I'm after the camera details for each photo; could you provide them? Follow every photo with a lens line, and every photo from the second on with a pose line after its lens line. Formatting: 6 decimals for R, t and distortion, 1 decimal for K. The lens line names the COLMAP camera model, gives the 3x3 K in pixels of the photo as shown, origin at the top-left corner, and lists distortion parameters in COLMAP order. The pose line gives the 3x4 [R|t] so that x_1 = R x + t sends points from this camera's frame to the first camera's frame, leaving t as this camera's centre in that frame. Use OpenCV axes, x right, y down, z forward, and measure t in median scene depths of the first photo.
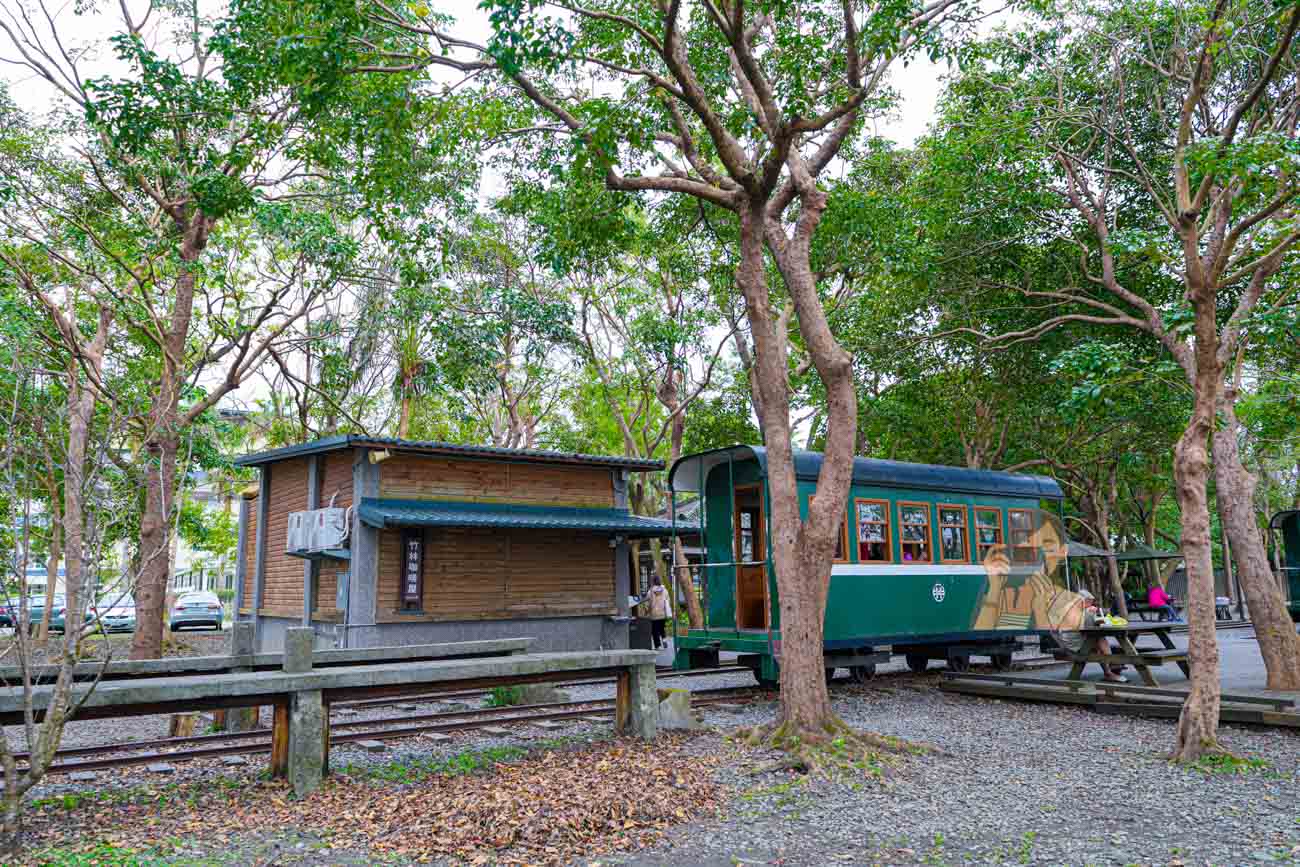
lens RADIAL K [[971.7, 0, 649.7], [0, 971.7, 430.7], [0, 0, 1]] dist [0.001693, 0.000259]
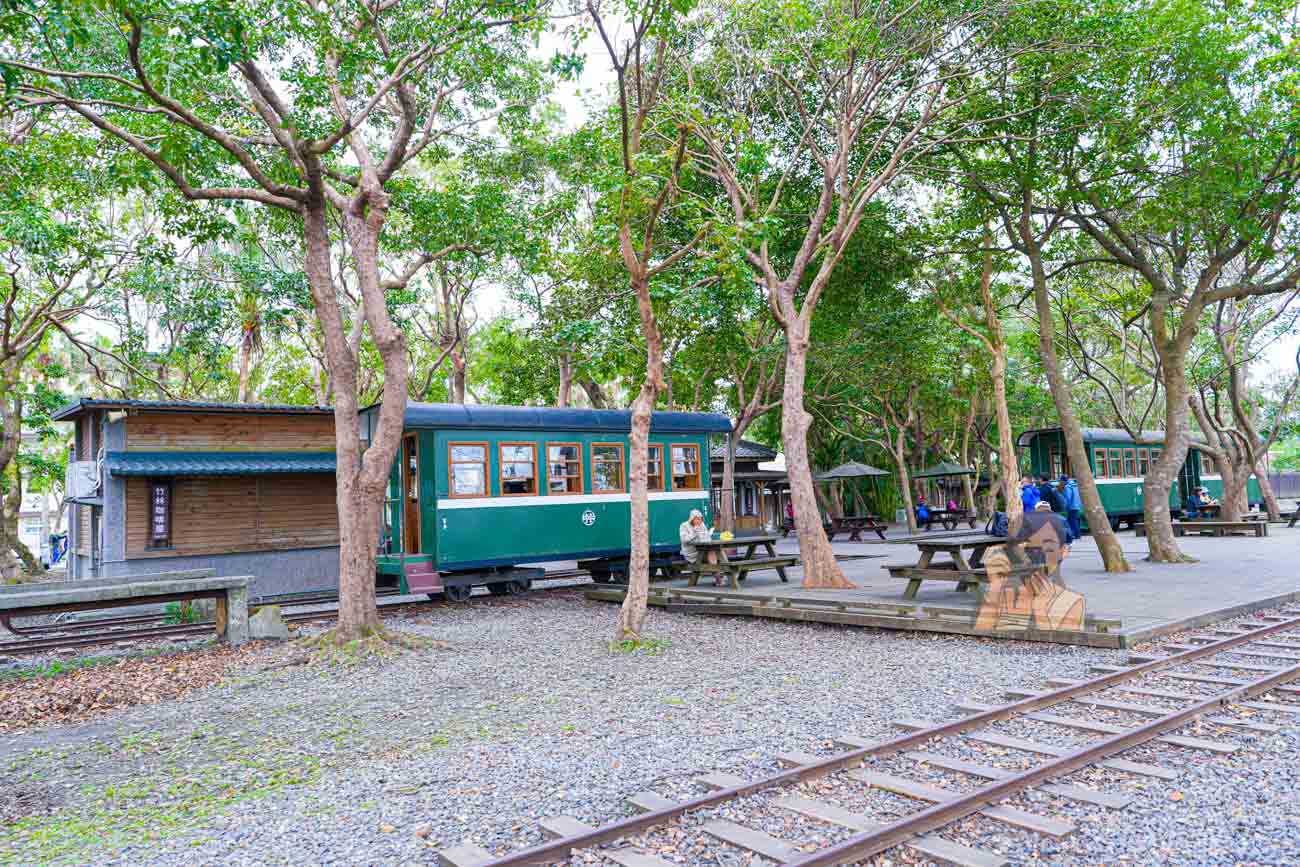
lens RADIAL K [[943.3, 0, 649.4], [0, 943.3, 435.0], [0, 0, 1]] dist [0.001915, 0.000868]
pose [[0.999173, -0.031521, 0.025680, 0.313819], [0.029325, 0.996214, 0.081834, -0.023635], [-0.028162, -0.081014, 0.996315, -0.127777]]
